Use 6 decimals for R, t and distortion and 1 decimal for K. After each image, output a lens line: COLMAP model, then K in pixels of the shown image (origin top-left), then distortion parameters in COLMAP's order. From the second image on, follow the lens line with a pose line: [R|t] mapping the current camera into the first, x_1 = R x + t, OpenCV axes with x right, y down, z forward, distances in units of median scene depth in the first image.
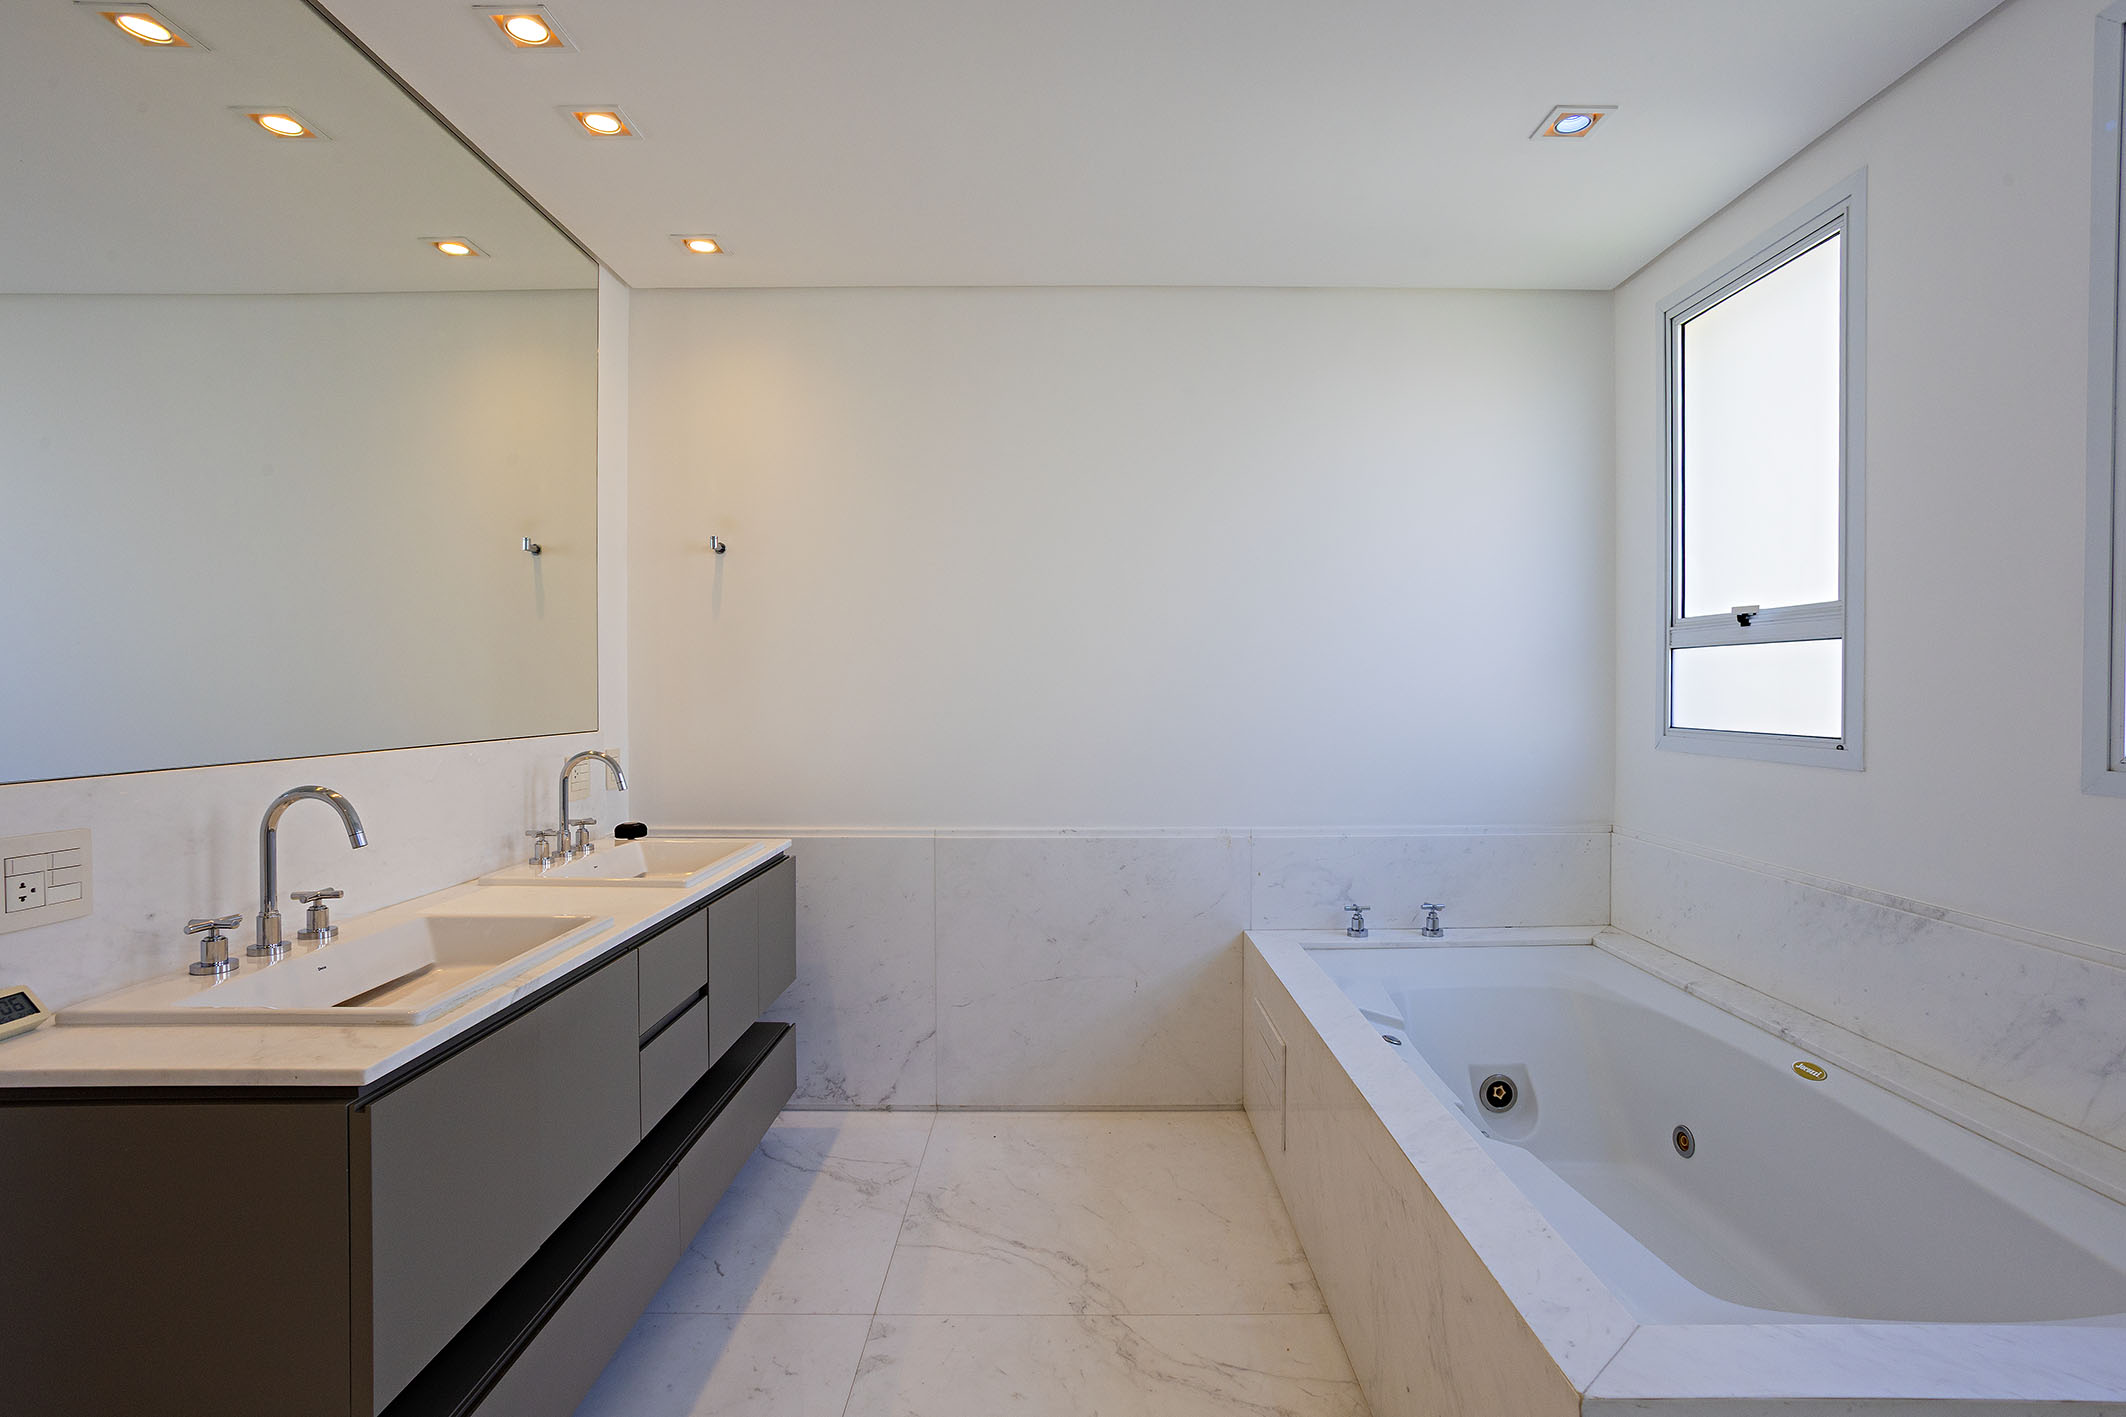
lens RADIAL K [[987.4, 0, 1069.3], [0, 987.4, 708.9], [0, 0, 1]] dist [-0.065027, 0.034144]
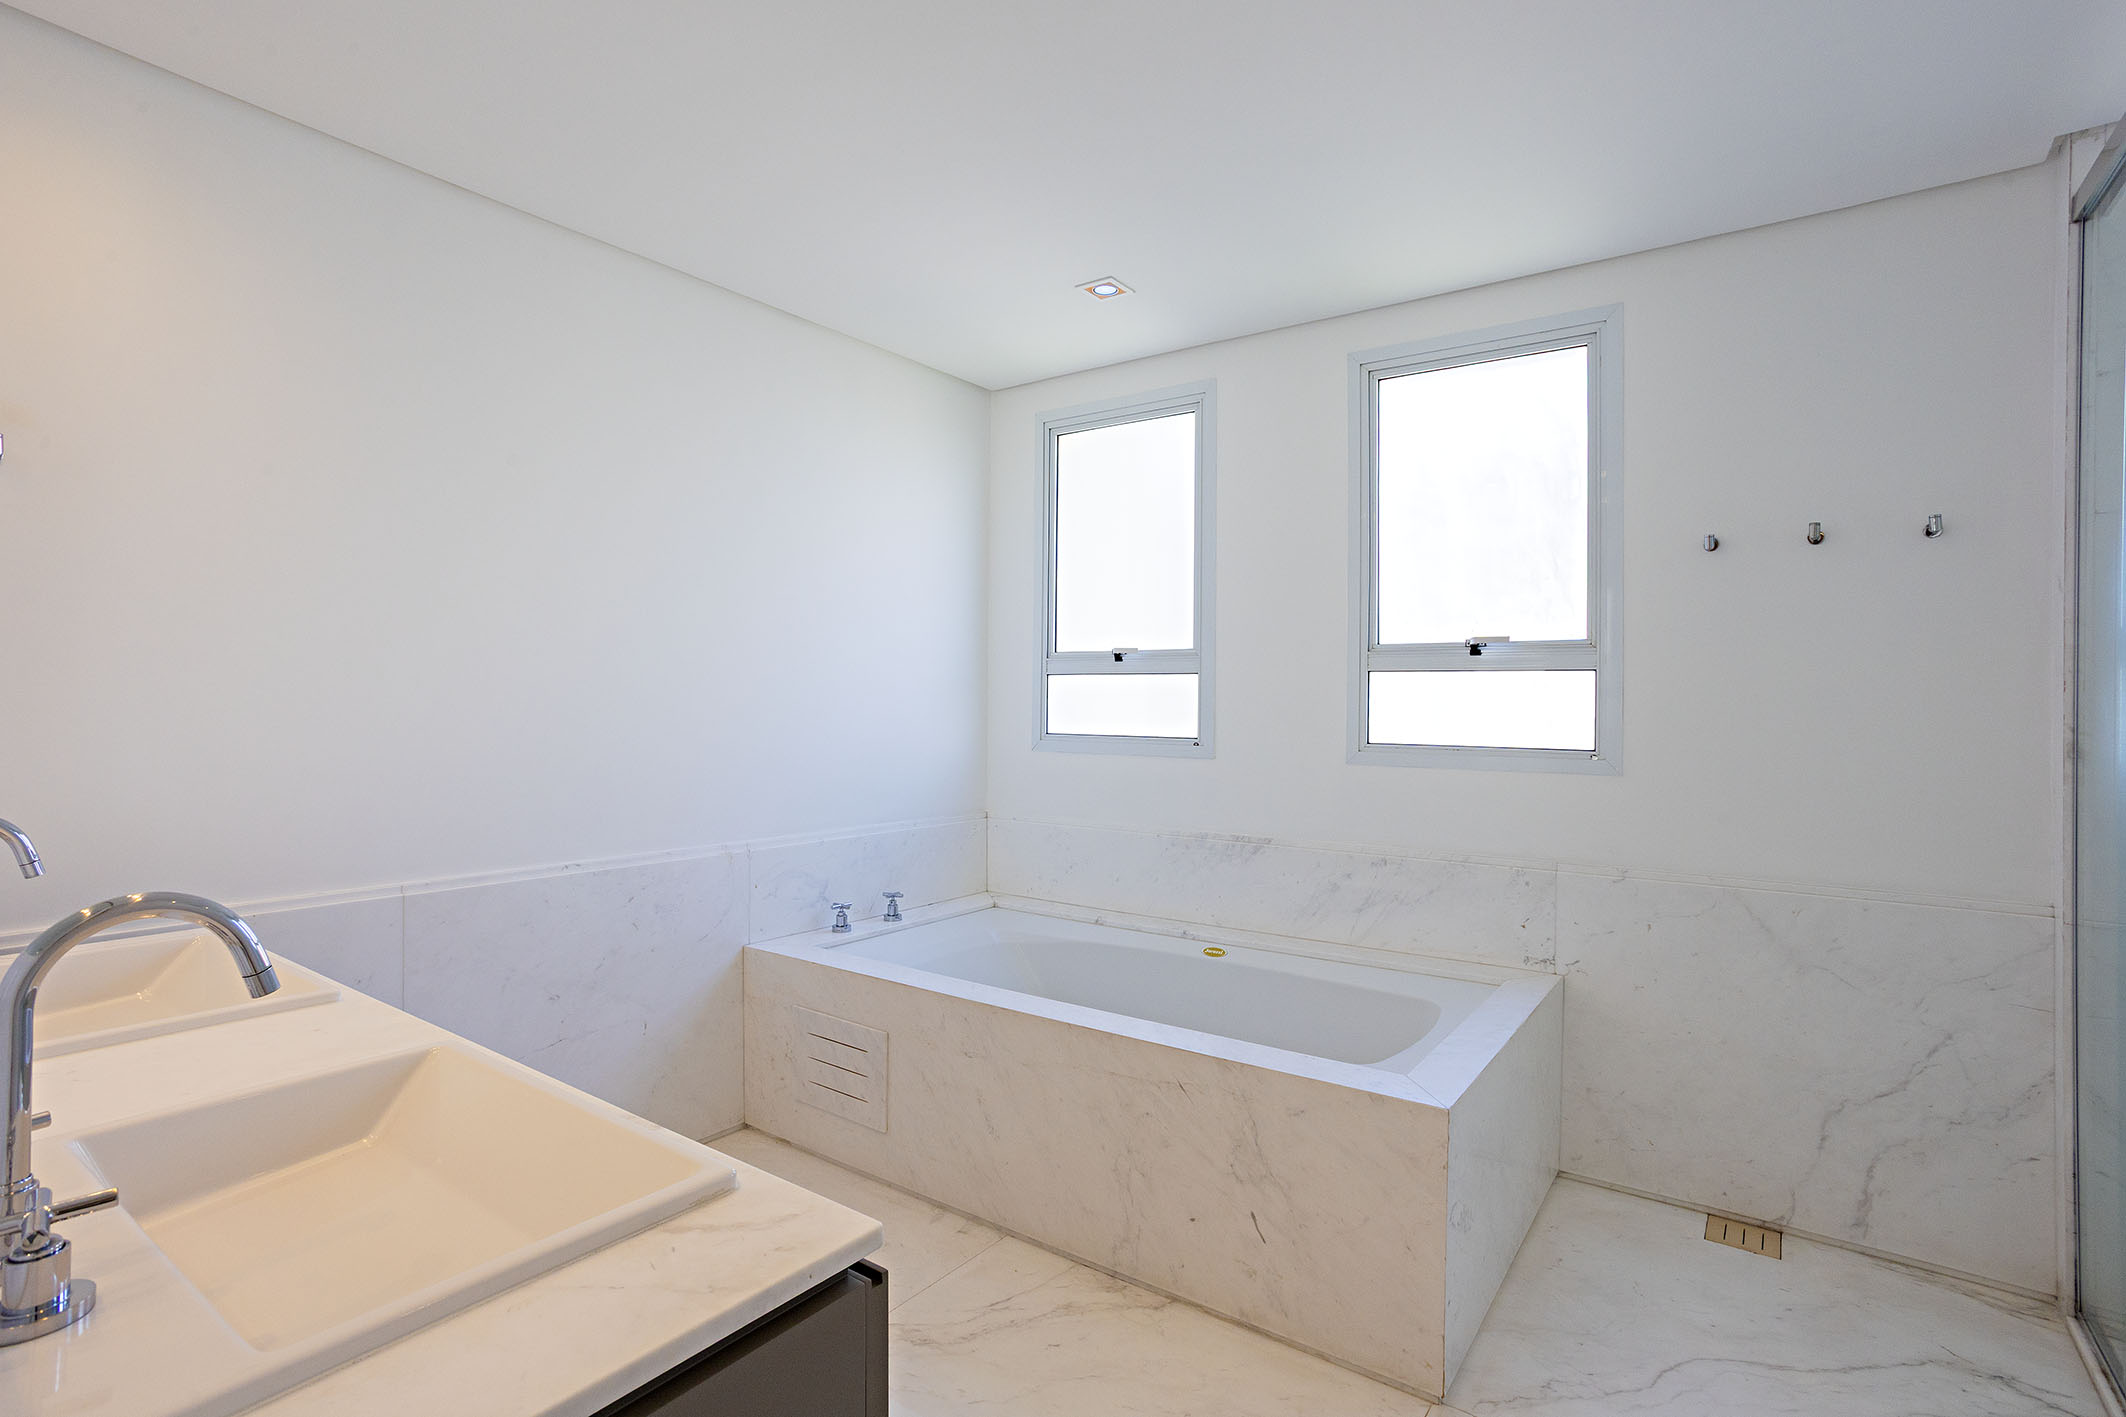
lens RADIAL K [[987.4, 0, 1069.3], [0, 987.4, 708.9], [0, 0, 1]] dist [-0.065027, 0.034144]
pose [[0.604125, 0.002426, 0.796886, -0.444998], [0.005350, 0.999960, -0.007100, -0.004695], [-0.796871, 0.008553, 0.604088, 0.155188]]
